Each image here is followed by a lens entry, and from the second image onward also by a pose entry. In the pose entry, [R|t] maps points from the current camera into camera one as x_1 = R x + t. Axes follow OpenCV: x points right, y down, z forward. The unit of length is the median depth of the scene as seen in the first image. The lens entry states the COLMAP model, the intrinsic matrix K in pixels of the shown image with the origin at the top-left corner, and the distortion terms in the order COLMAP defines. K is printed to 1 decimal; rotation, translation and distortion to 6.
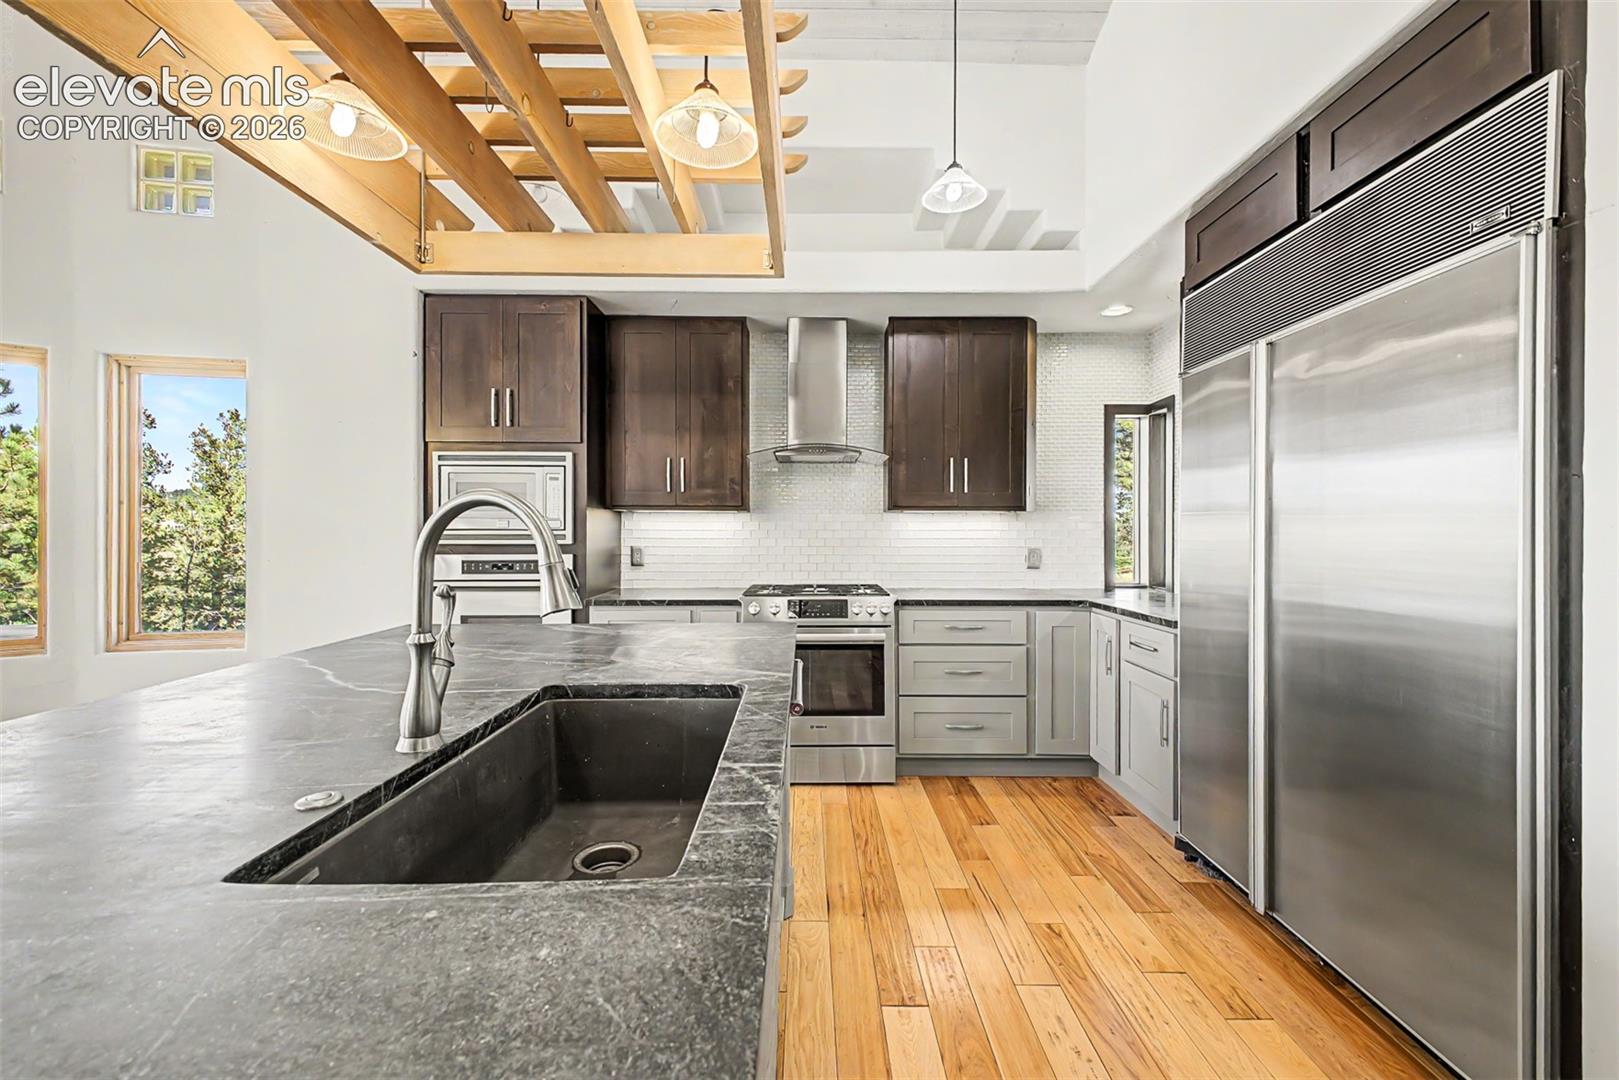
lens RADIAL K [[639.4, 0, 814.9], [0, 639.4, 538.5], [0, 0, 1]] dist [0.006637, -0.002138]
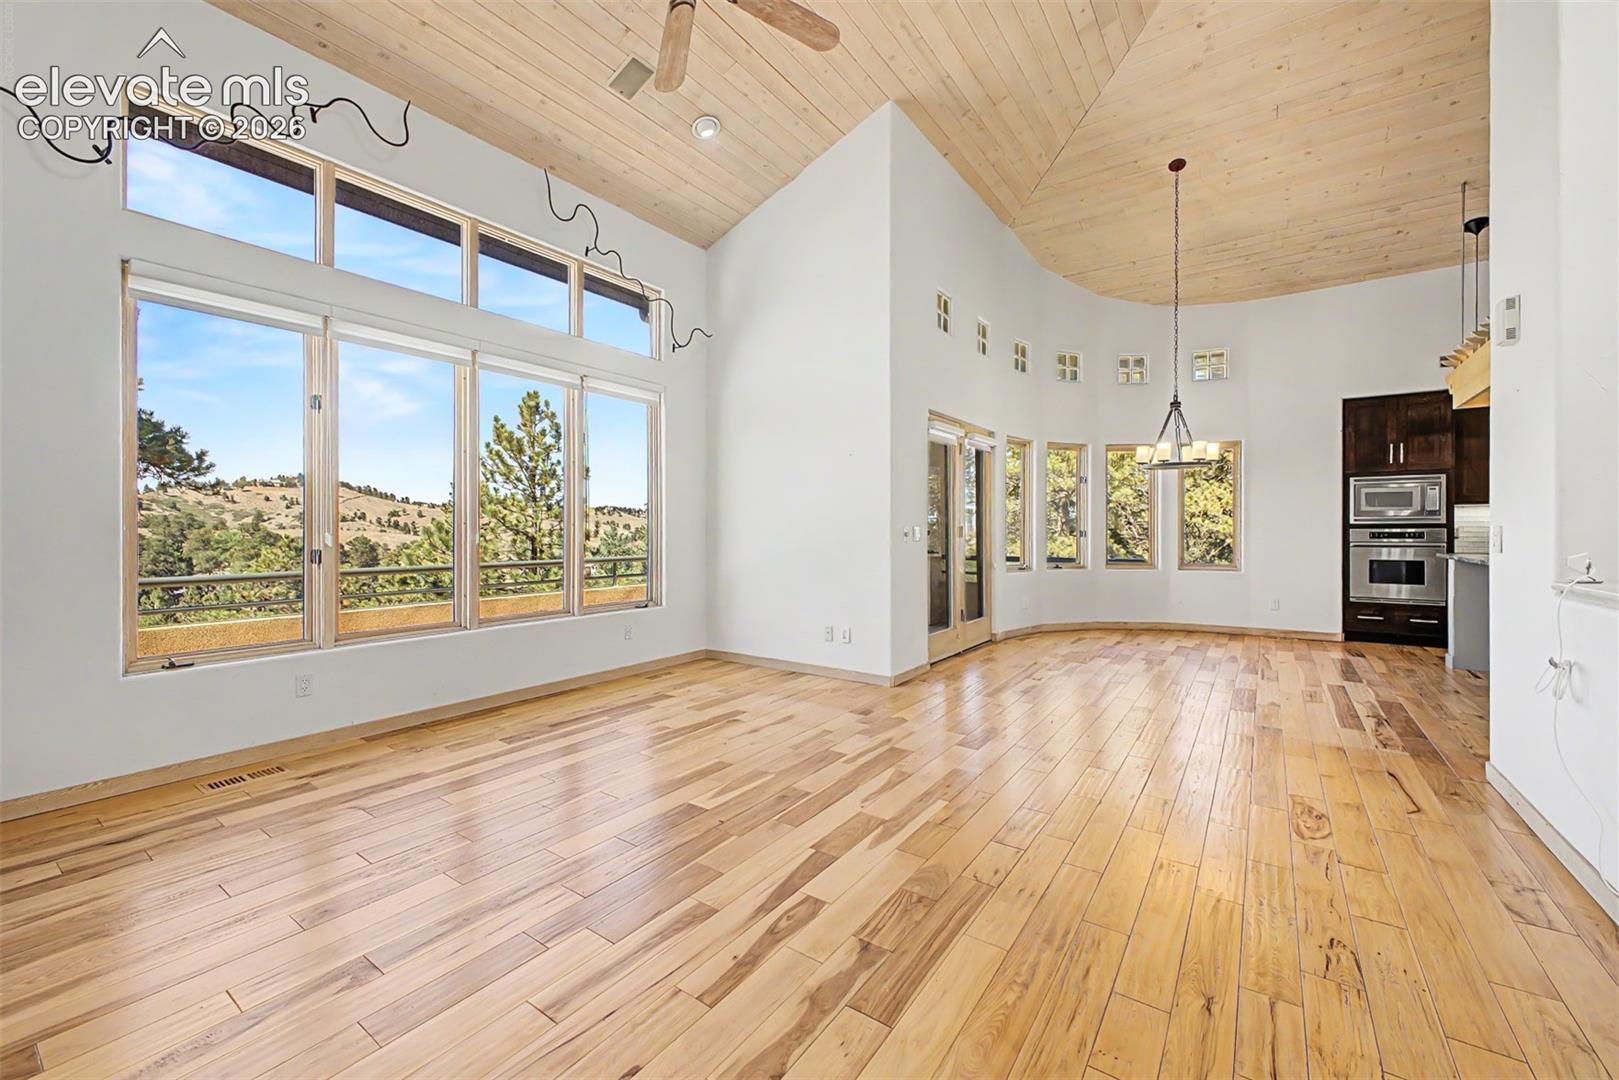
lens RADIAL K [[639.4, 0, 806.6], [0, 639.4, 535.7], [0, 0, 1]] dist [0.006637, -0.002138]
pose [[0.806753, 0.000800, -0.590889, -0.694697], [-0.006378, 0.999953, -0.007354, 0.063979], [0.590855, 0.009702, 0.806720, -1.460114]]
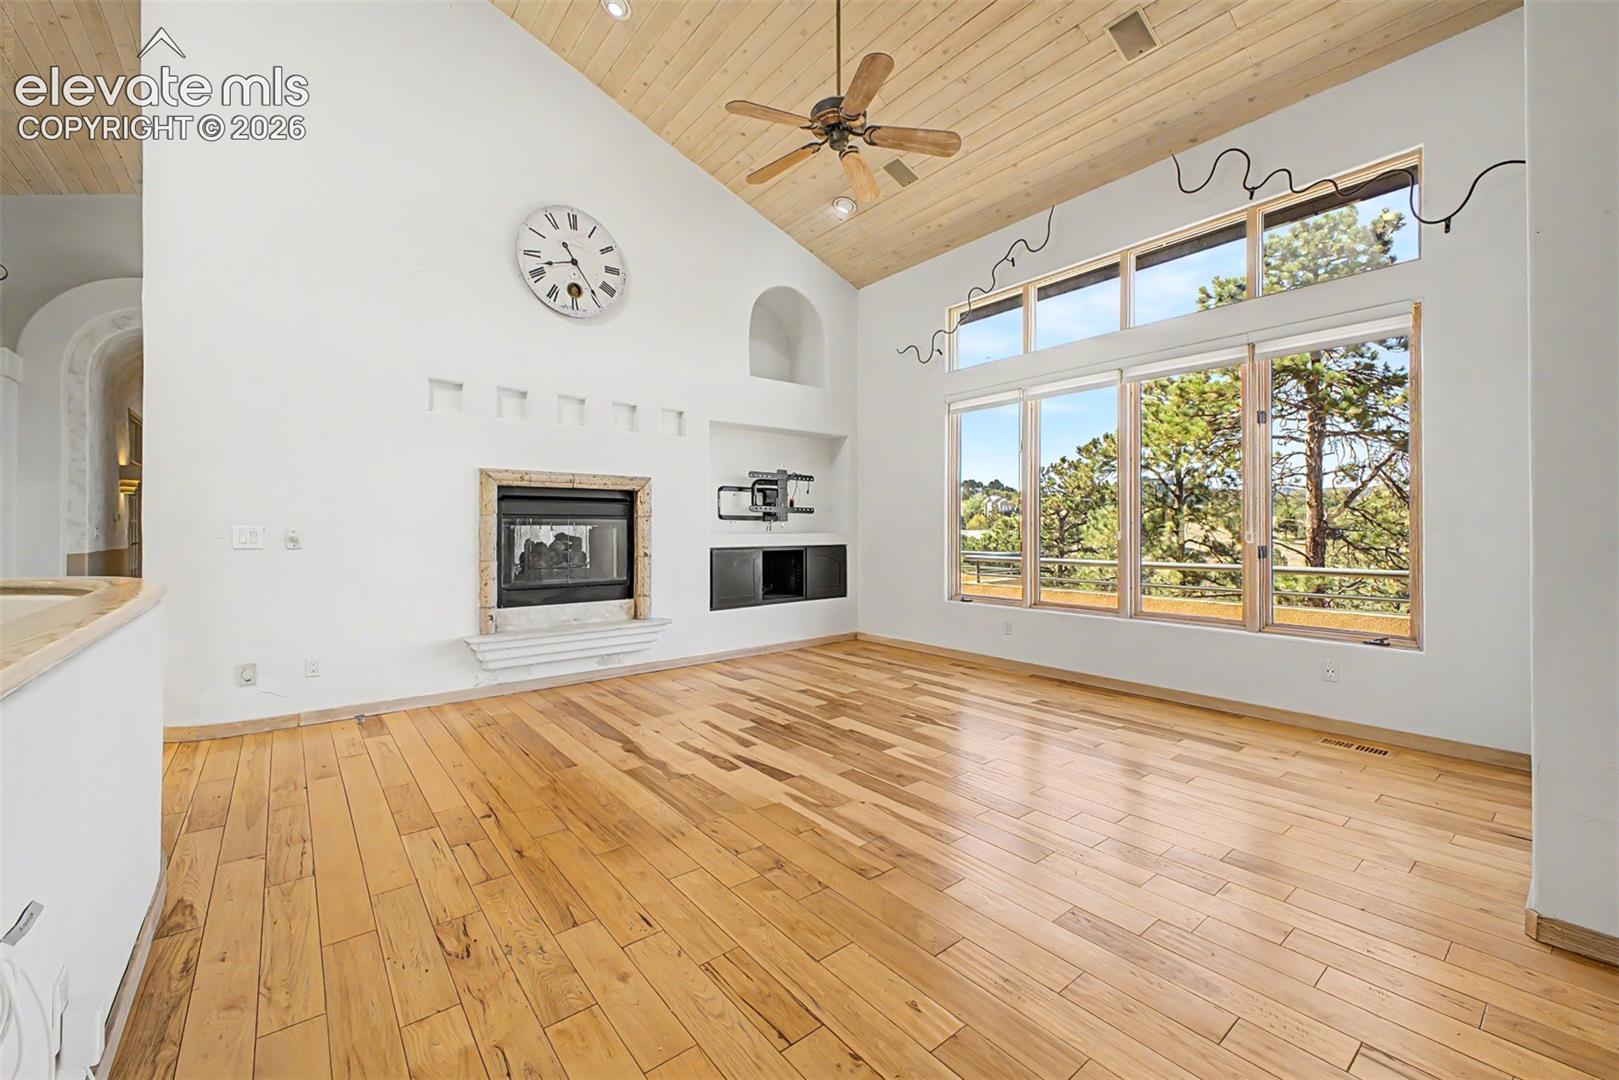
lens RADIAL K [[639.4, 0, 803.6], [0, 639.4, 536.2], [0, 0, 1]] dist [0.006637, -0.002138]
pose [[-0.789288, 0.003259, -0.614014, -0.565288], [-0.013877, 0.999636, 0.023145, 0.042704], [0.613866, 0.026788, -0.788956, -0.296906]]
